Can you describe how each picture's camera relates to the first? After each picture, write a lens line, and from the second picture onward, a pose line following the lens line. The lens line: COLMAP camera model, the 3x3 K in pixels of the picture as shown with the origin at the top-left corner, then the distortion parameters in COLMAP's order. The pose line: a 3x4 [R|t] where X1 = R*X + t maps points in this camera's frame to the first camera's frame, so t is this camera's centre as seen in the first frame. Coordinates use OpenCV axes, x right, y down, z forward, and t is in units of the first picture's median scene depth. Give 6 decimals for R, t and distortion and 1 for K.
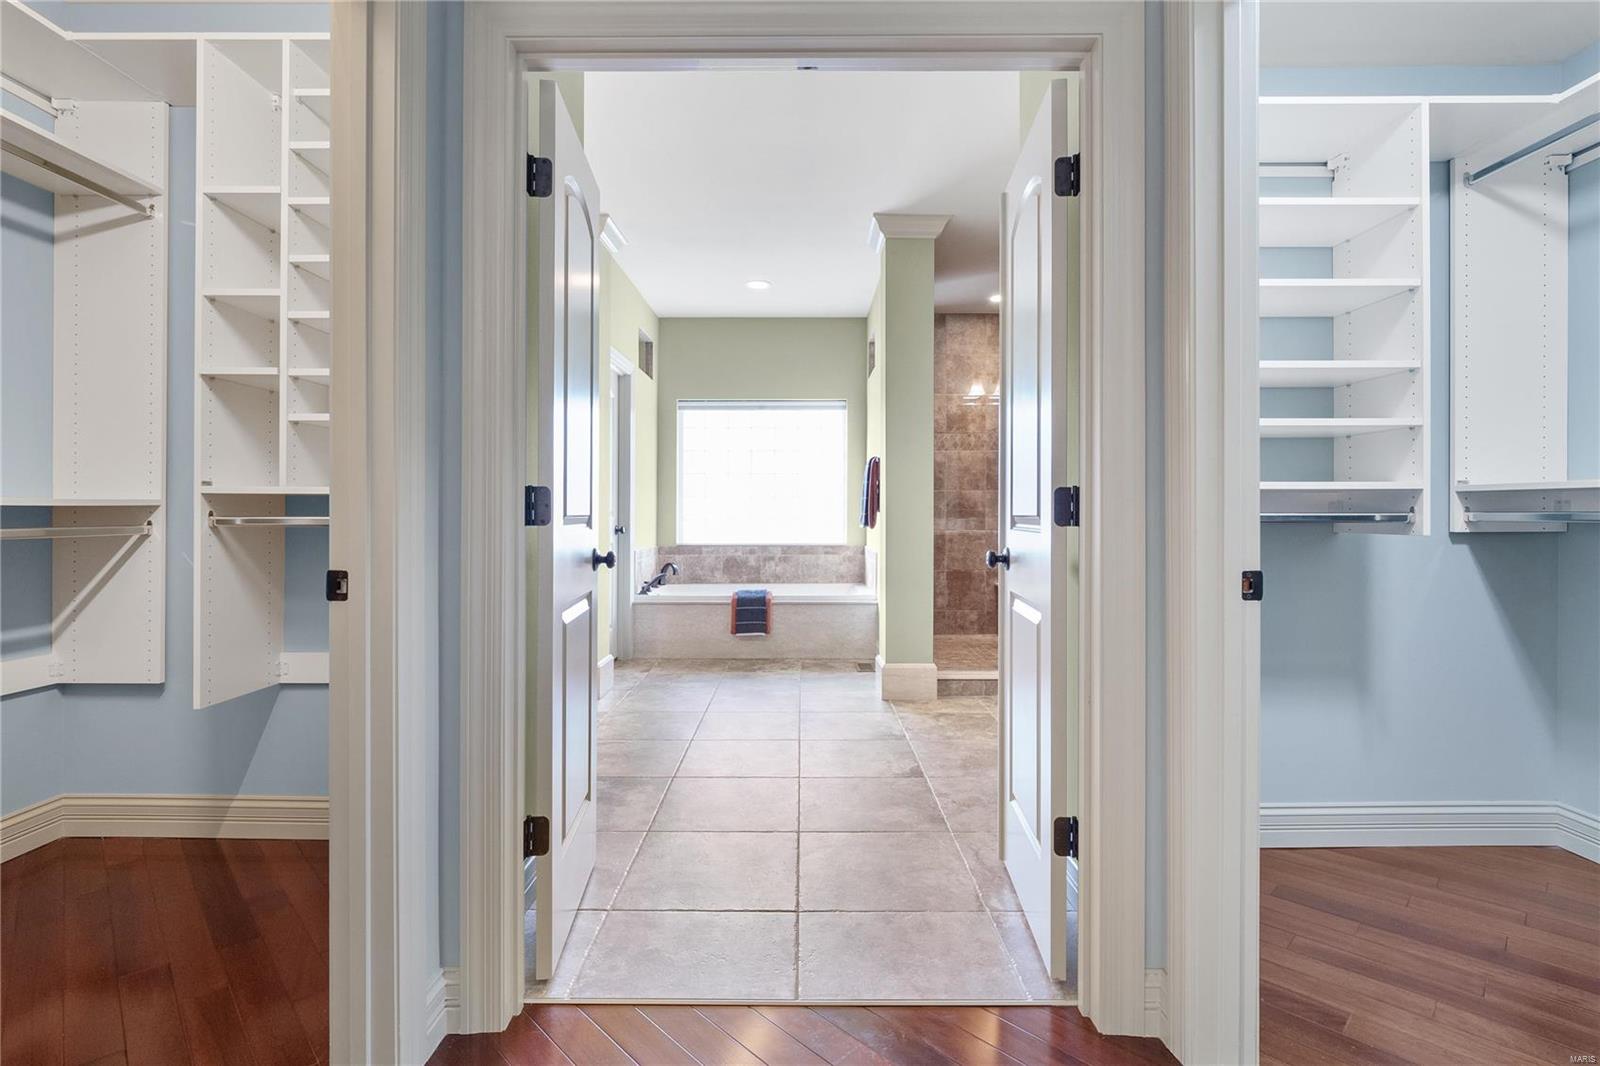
lens RADIAL K [[766.6, 0, 801.5], [0, 766.6, 513.5], [0, 0, 1]] dist [-0.005667, -0.000578]
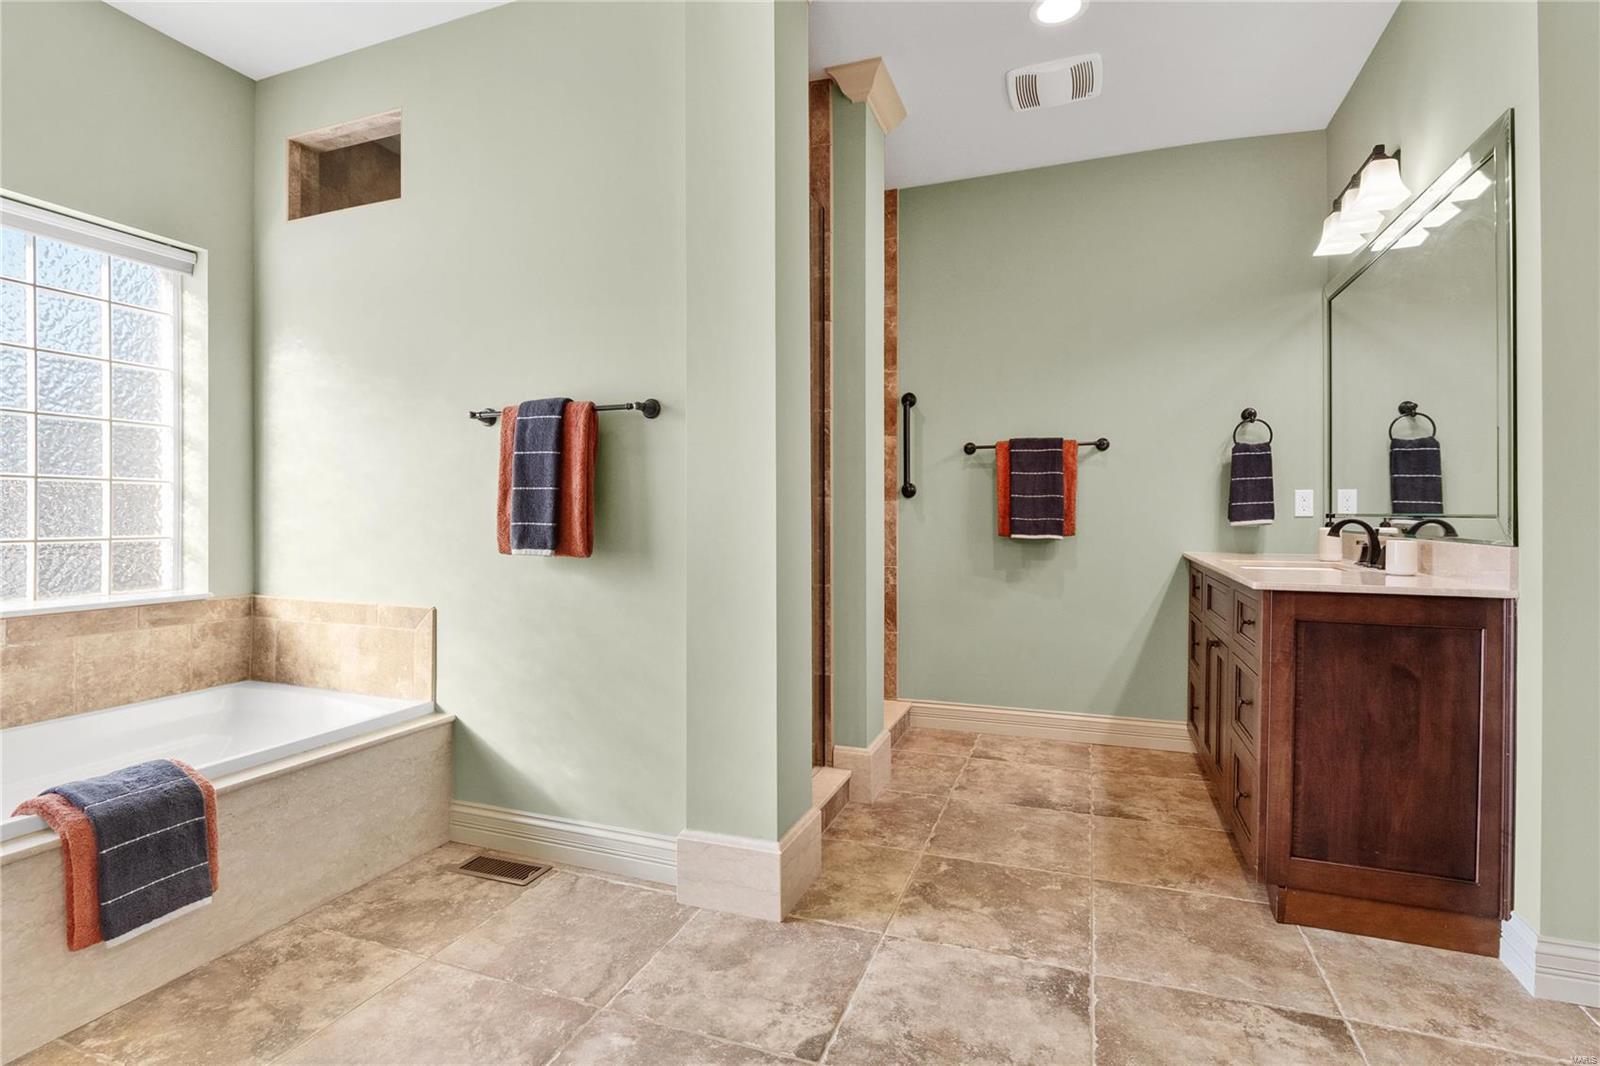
lens RADIAL K [[766.6, 0, 801.5], [0, 766.6, 513.5], [0, 0, 1]] dist [-0.005667, -0.000578]
pose [[0.336119, 0.002720, 0.941816, -0.227059], [-0.007374, 0.999973, -0.000256, -0.007255], [-0.941791, -0.006859, 0.336130, 0.553776]]
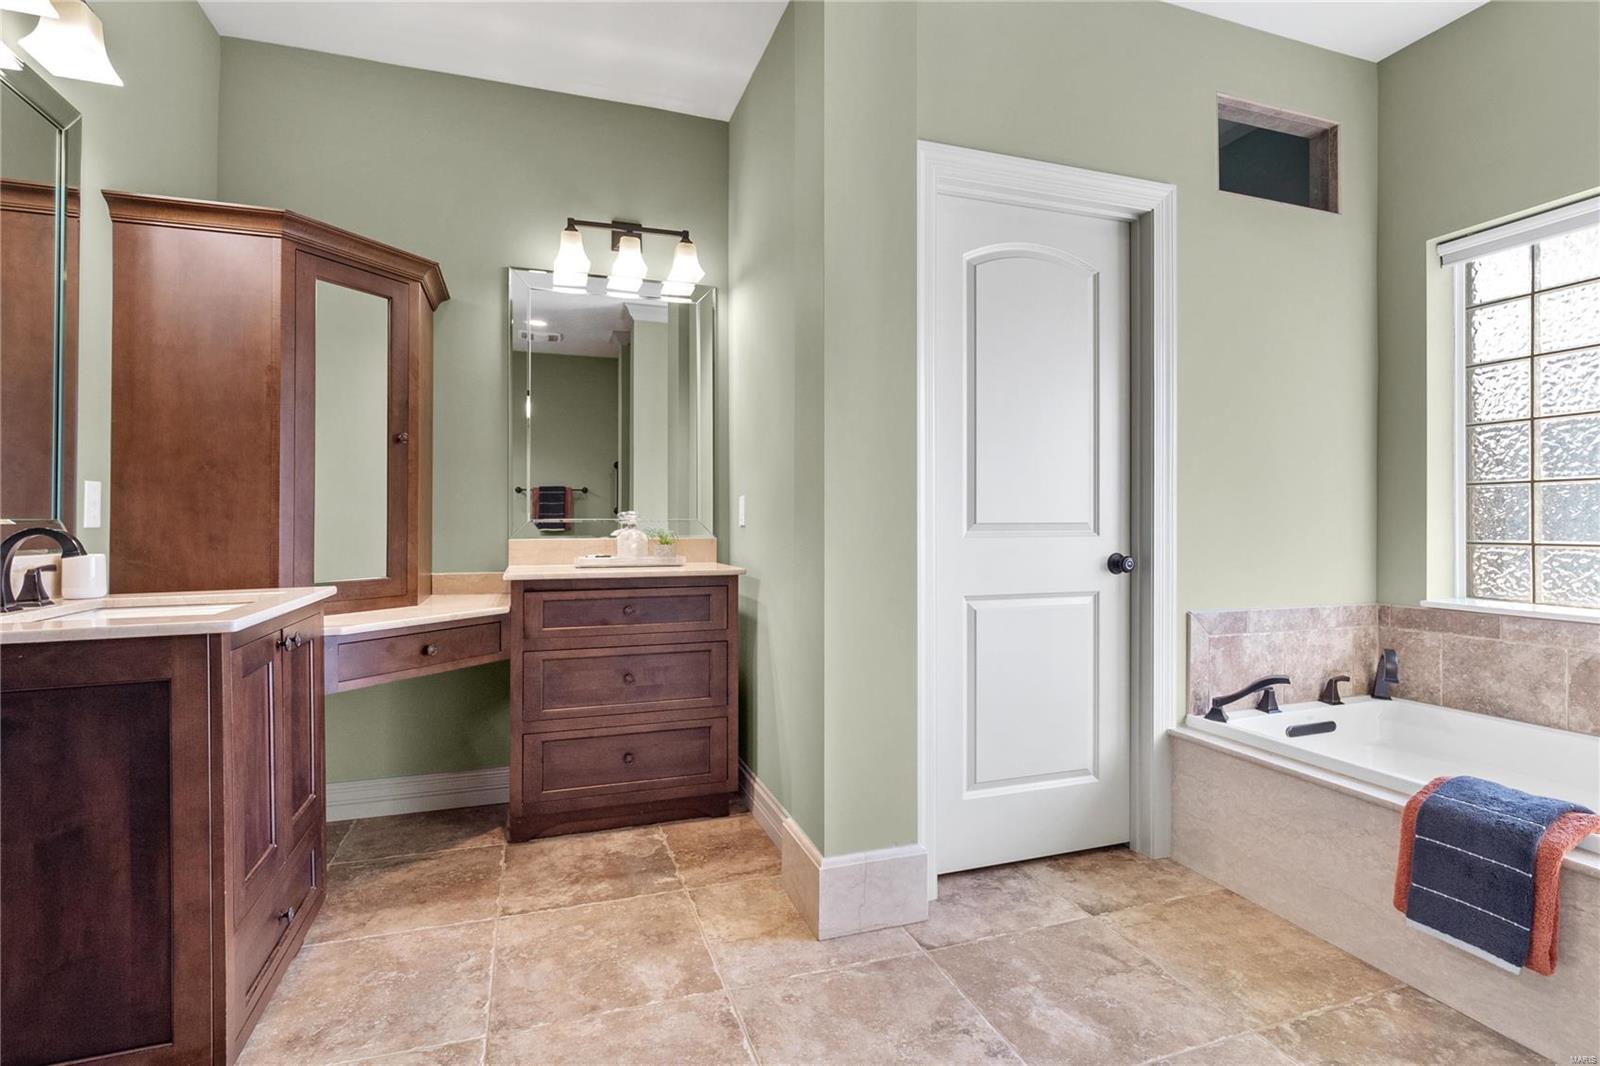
lens RADIAL K [[766.6, 0, 801.5], [0, 766.6, 513.5], [0, 0, 1]] dist [-0.005667, -0.000578]
pose [[0.344094, -0.003051, -0.938930, 0.104060], [-0.003738, 0.999982, -0.004620, -0.004975], [0.938928, 0.005099, 0.344076, 0.558830]]
